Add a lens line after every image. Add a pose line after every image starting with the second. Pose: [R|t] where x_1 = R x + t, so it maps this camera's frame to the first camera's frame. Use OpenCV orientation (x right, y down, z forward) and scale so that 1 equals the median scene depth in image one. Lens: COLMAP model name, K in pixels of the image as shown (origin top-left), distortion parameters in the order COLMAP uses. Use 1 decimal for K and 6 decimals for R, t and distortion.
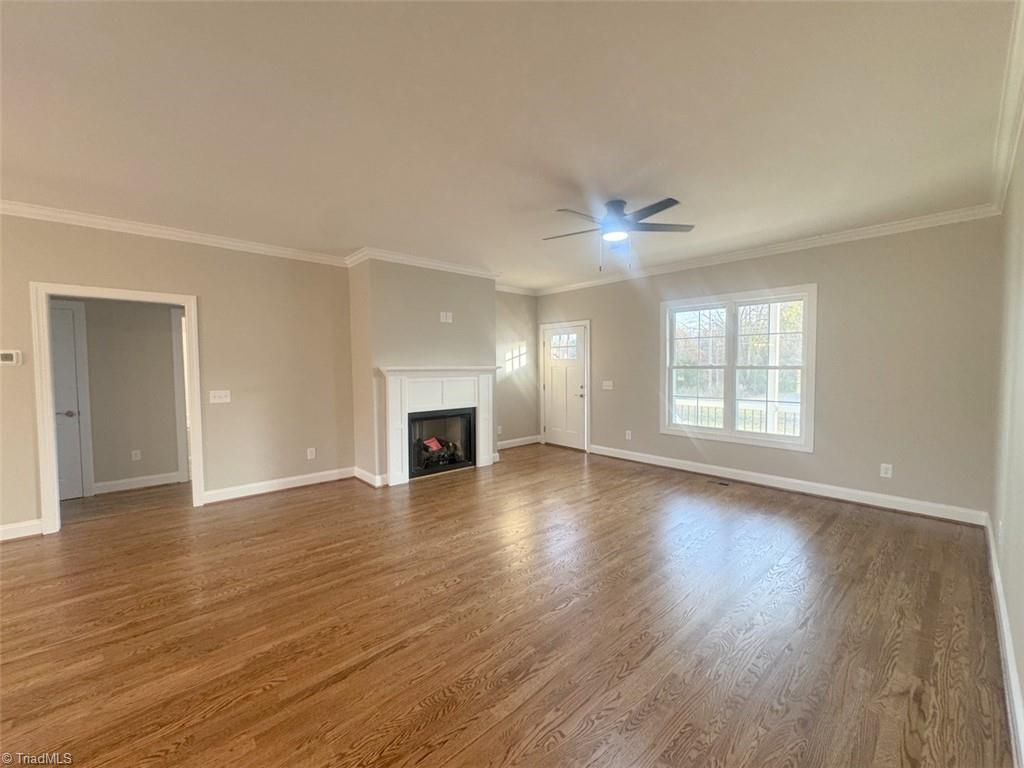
lens RADIAL K [[410.0, 0, 510.7], [0, 410.0, 383.3], [0, 0, 1]] dist [-0.002332, 0.000015]
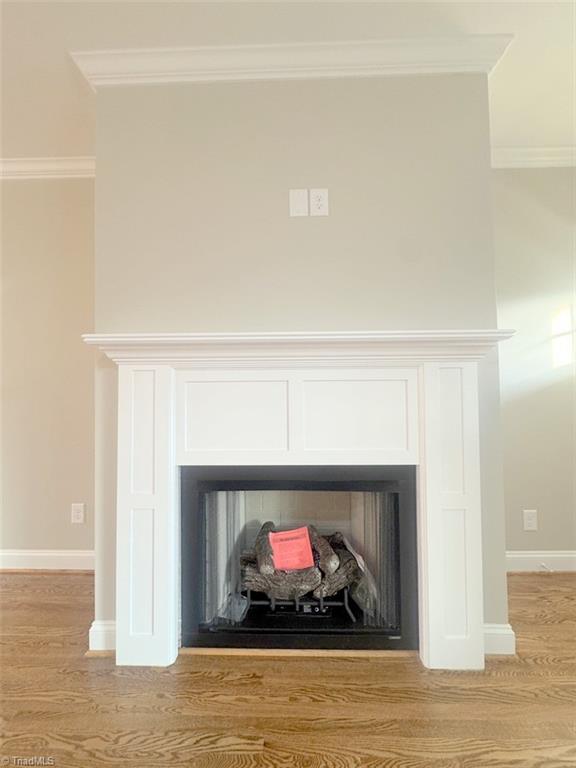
lens RADIAL K [[307.5, 0, 288.0], [0, 307.5, 384.0], [0, 0, 1]] dist [-0.002332, 0.000015]
pose [[0.722348, -0.018697, -0.691277, 0.010970], [-0.023858, 0.998366, -0.051934, 0.010744], [0.691118, 0.054007, 0.720721, 0.828739]]
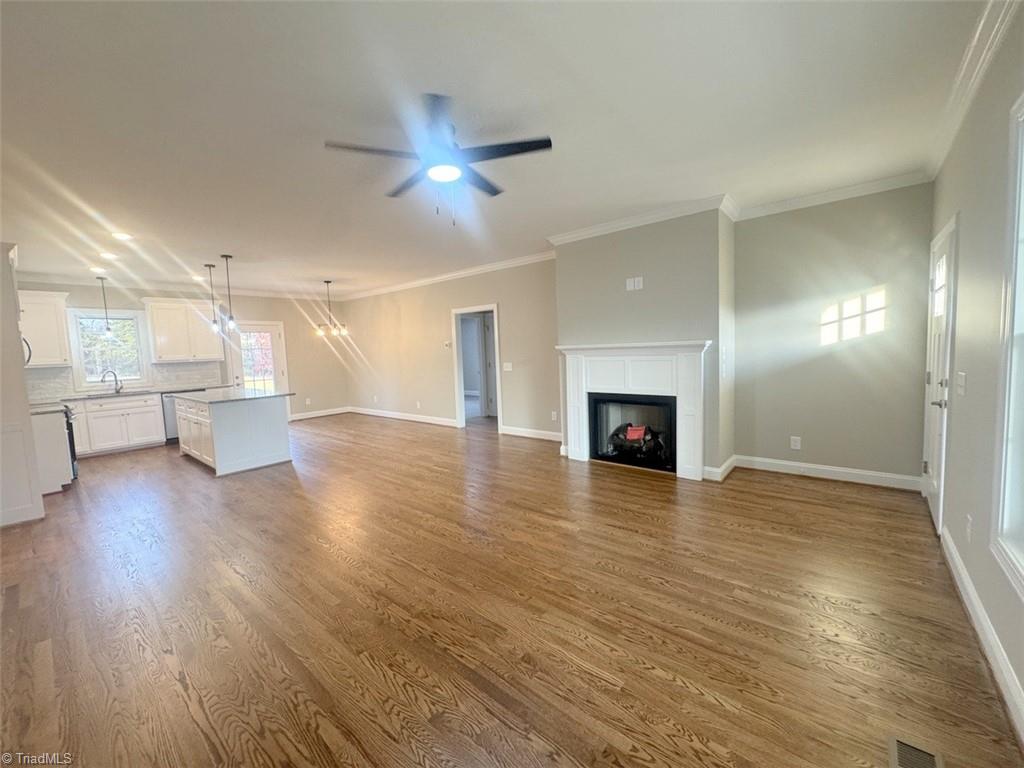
lens RADIAL K [[410.0, 0, 510.7], [0, 410.0, 383.3], [0, 0, 1]] dist [-0.002332, 0.000015]
pose [[0.129495, 0.085327, -0.987902, 0.665947], [-0.004664, 0.996332, 0.085444, -0.030229], [0.991569, -0.006457, 0.129418, 0.662378]]
